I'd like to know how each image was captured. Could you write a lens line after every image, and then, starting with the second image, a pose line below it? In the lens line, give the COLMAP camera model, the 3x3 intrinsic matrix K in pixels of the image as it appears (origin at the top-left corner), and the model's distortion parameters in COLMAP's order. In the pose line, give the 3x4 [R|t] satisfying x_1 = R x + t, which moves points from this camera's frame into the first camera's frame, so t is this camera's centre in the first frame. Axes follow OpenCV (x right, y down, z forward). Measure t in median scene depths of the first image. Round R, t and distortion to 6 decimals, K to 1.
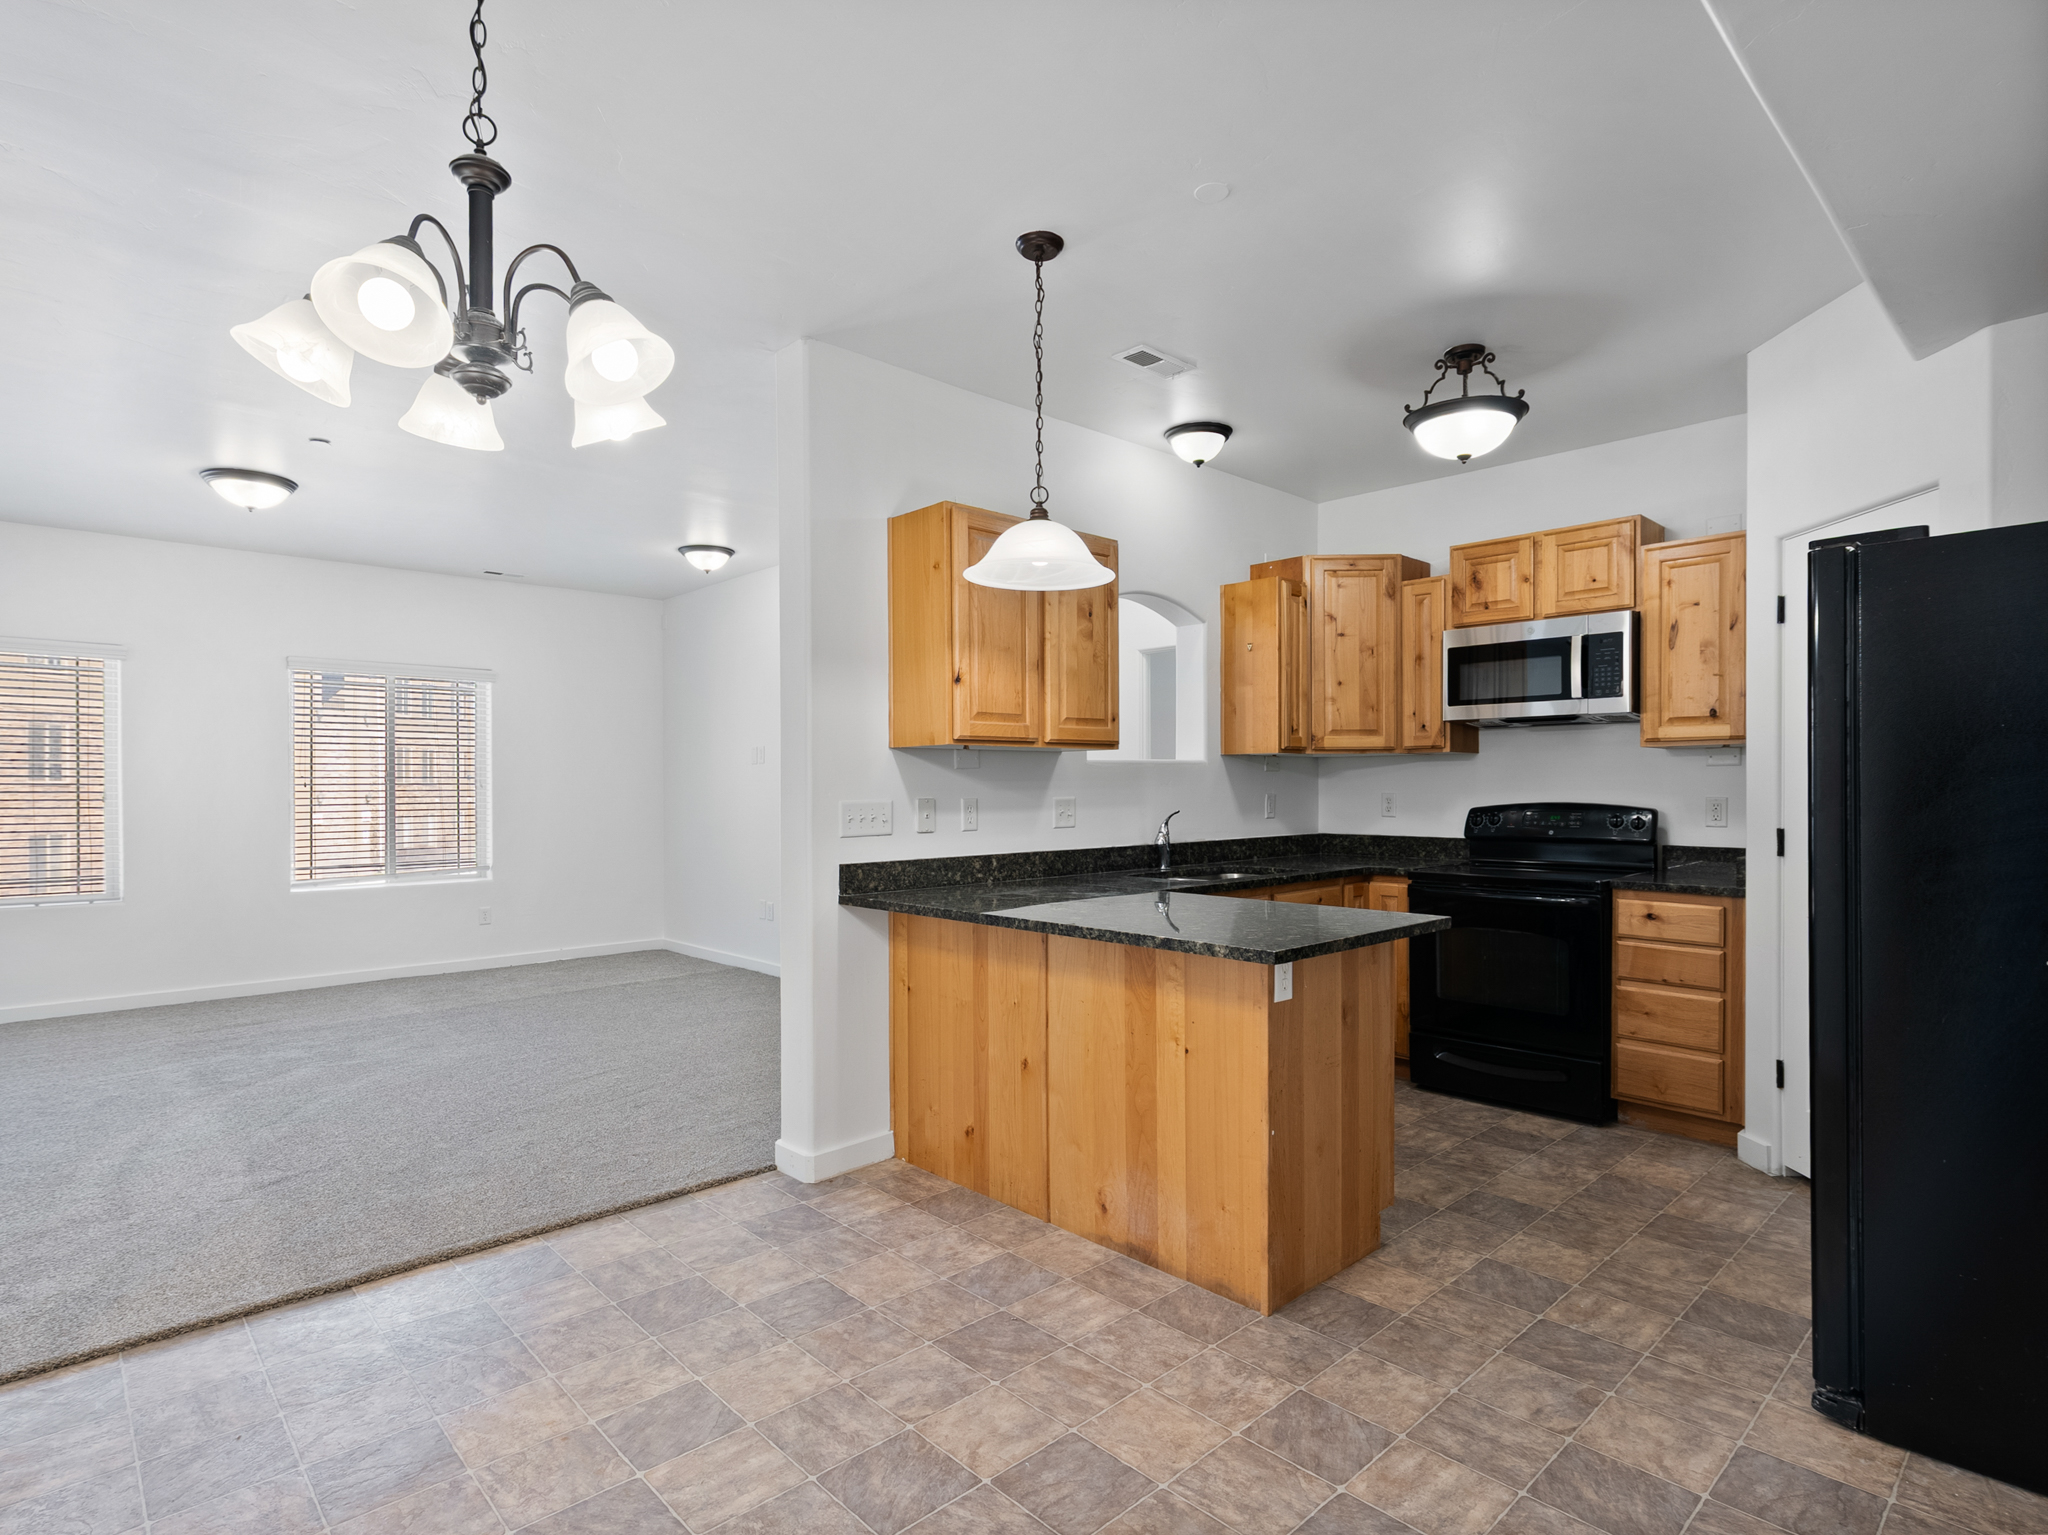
lens RADIAL K [[1026.0, 0, 1004.2], [0, 1026.0, 794.1], [0, 0, 1]] dist [-0.003118, 0.001019]
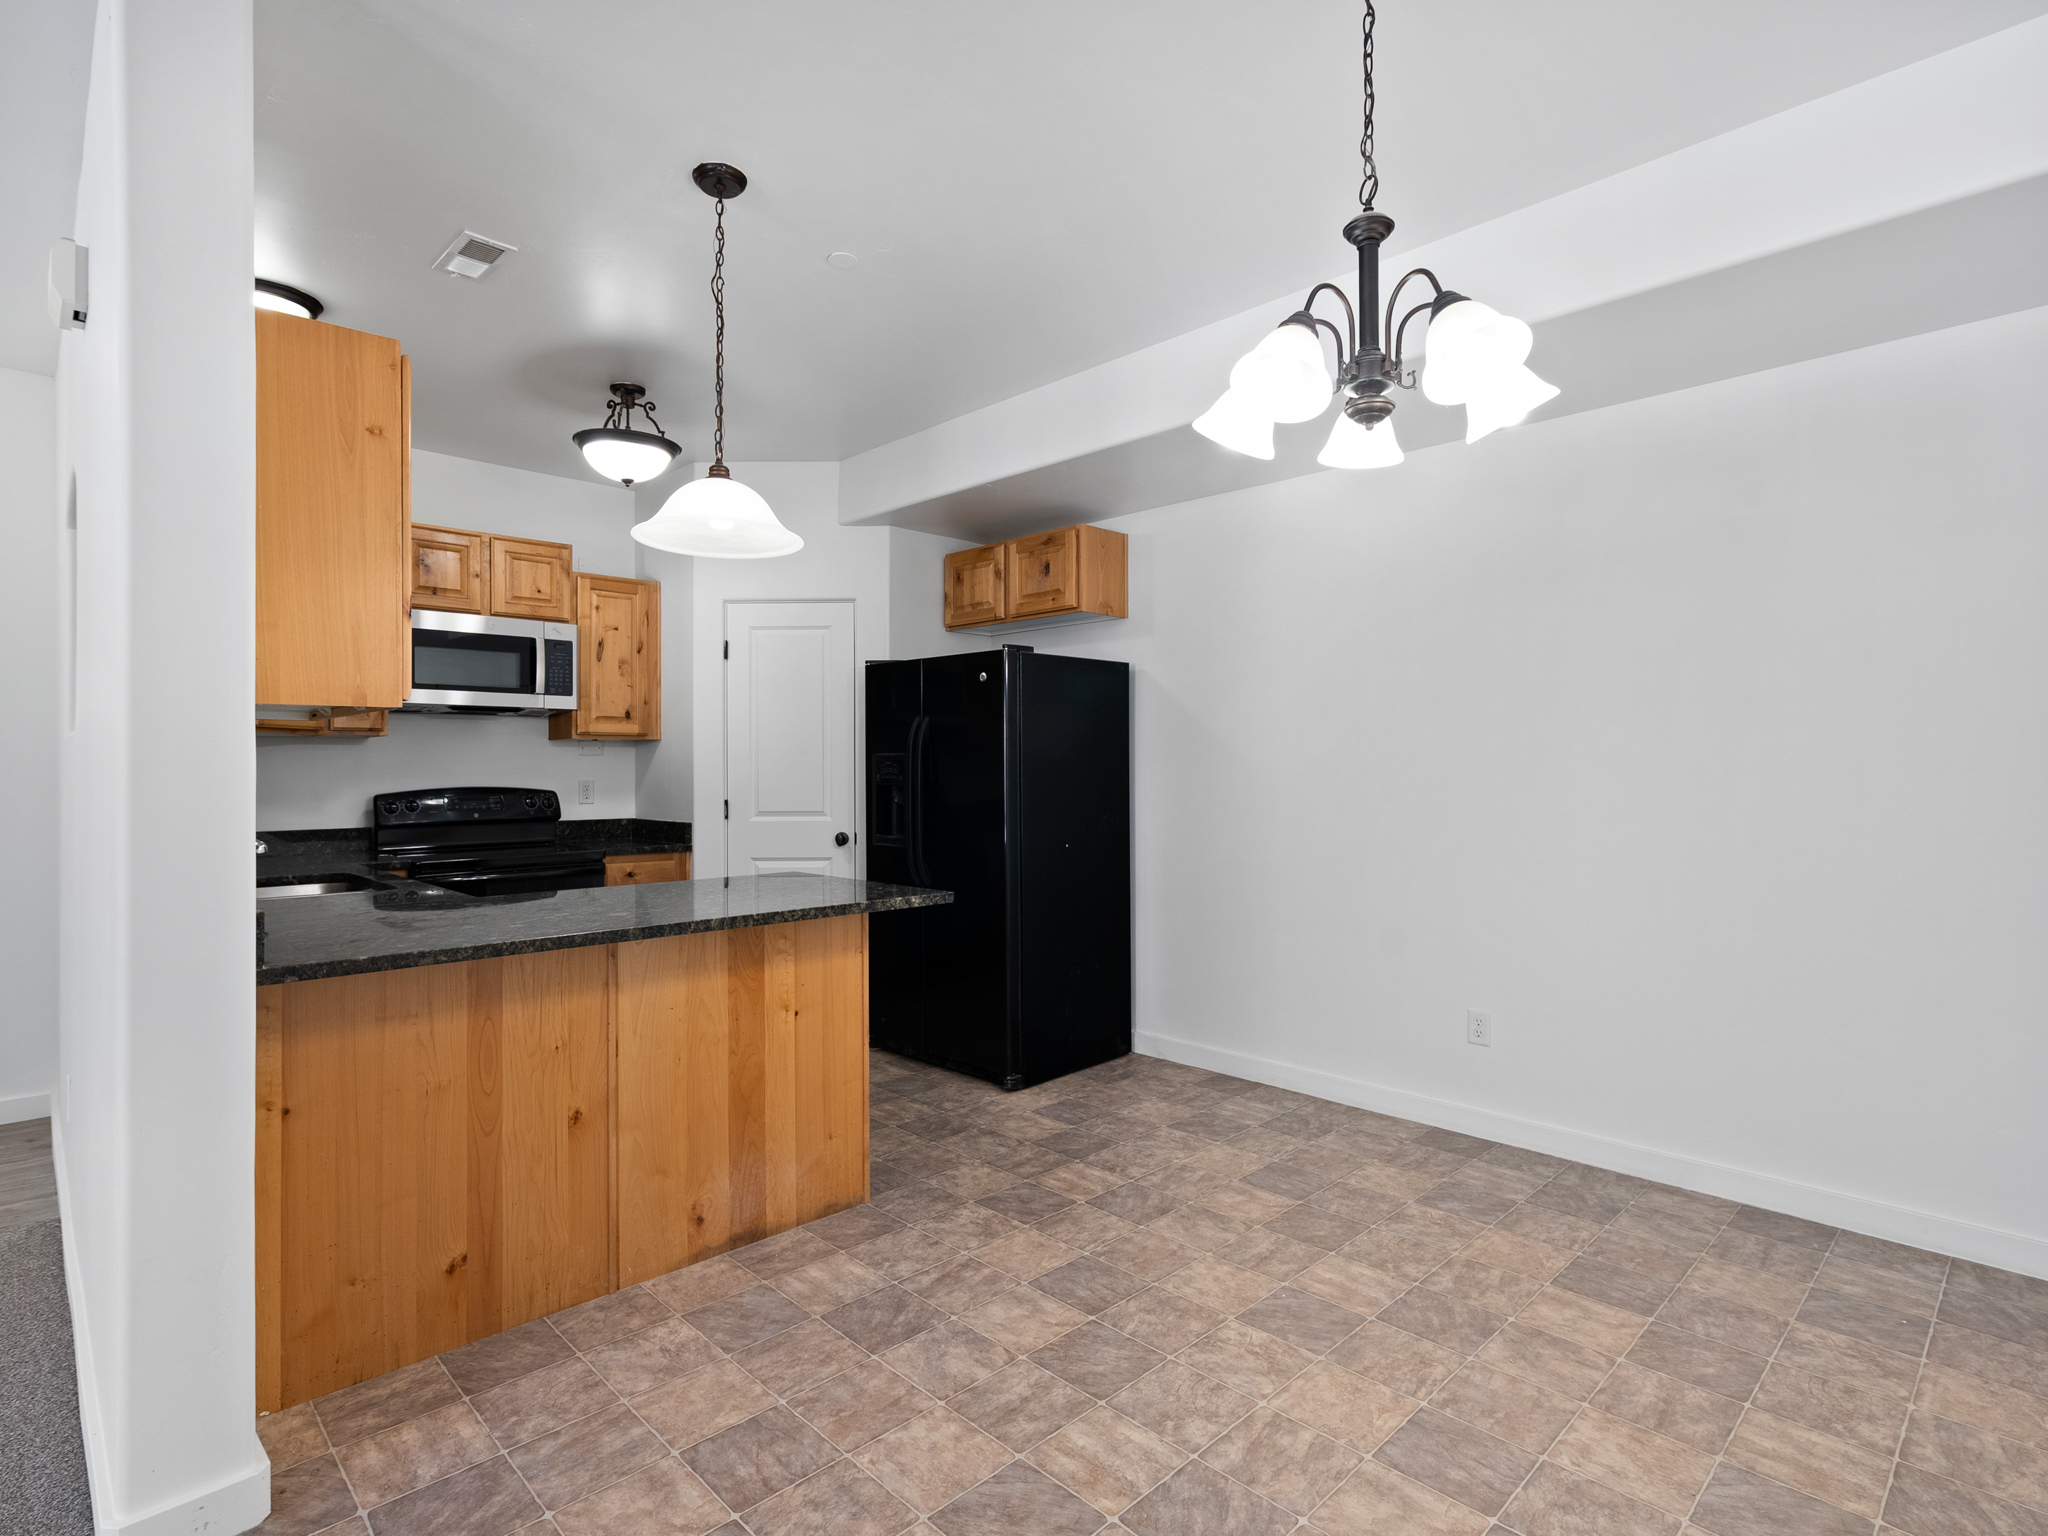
lens RADIAL K [[1026.0, 0, 1002.5], [0, 1026.0, 728.6], [0, 0, 1]] dist [-0.003118, 0.001019]
pose [[-0.000476, 0.041514, 0.999138, -0.923091], [0.002673, 0.999134, -0.041512, -0.007962], [-0.999996, 0.002651, -0.000586, 0.772861]]
